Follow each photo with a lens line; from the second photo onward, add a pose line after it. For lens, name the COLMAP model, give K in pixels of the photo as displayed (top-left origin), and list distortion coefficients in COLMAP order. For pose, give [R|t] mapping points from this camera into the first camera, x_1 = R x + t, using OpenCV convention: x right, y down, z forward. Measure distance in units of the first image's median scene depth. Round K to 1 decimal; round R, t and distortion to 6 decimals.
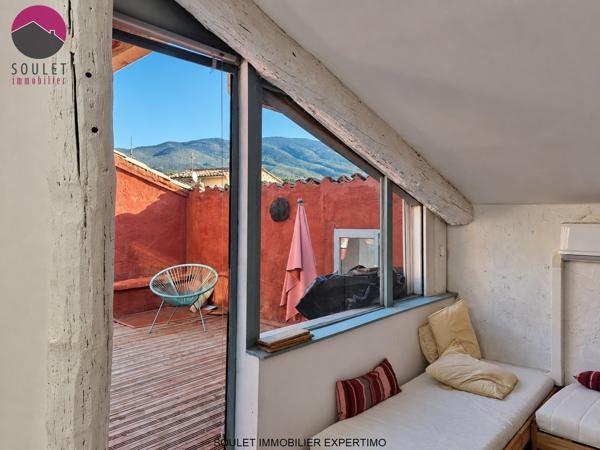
lens RADIAL K [[433.7, 0, 304.6], [0, 433.7, 221.0], [0, 0, 1]] dist [0.010928, 0.001019]
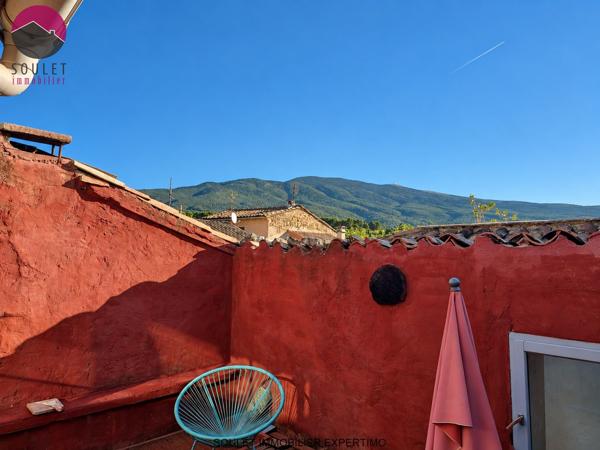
lens RADIAL K [[433.7, 0, 296.9], [0, 433.7, 226.8], [0, 0, 1]] dist [0.010928, 0.001019]
pose [[0.995304, 0.003703, -0.096729, -0.104310], [-0.011059, 0.997075, -0.075623, -0.050479], [0.096166, 0.076337, 0.992434, 0.319731]]
